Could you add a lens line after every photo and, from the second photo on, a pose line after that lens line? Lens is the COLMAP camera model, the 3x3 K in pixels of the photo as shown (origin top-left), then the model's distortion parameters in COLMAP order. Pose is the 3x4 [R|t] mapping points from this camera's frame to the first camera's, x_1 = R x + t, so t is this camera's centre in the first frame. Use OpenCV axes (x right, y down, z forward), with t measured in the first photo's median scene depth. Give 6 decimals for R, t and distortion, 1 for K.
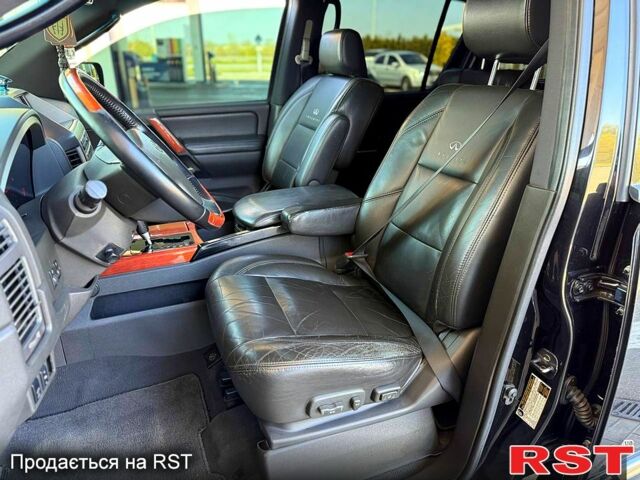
lens RADIAL K [[458.4, 0, 316.2], [0, 458.4, 238.4], [0, 0, 1]] dist [0.069528, -0.170083]
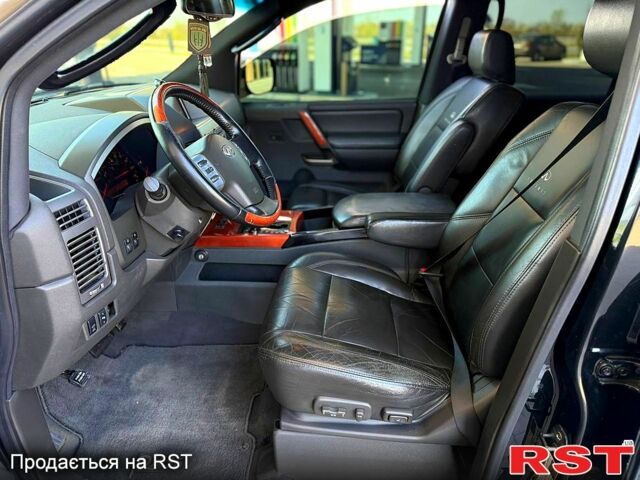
lens RADIAL K [[458.4, 0, 316.2], [0, 458.4, 238.4], [0, 0, 1]] dist [0.069528, -0.170083]
pose [[0.893552, 0.175796, -0.413111, 0.267998], [-0.159737, 0.984427, 0.073406, -0.069430], [0.419582, 0.000397, 0.907717, 0.015607]]
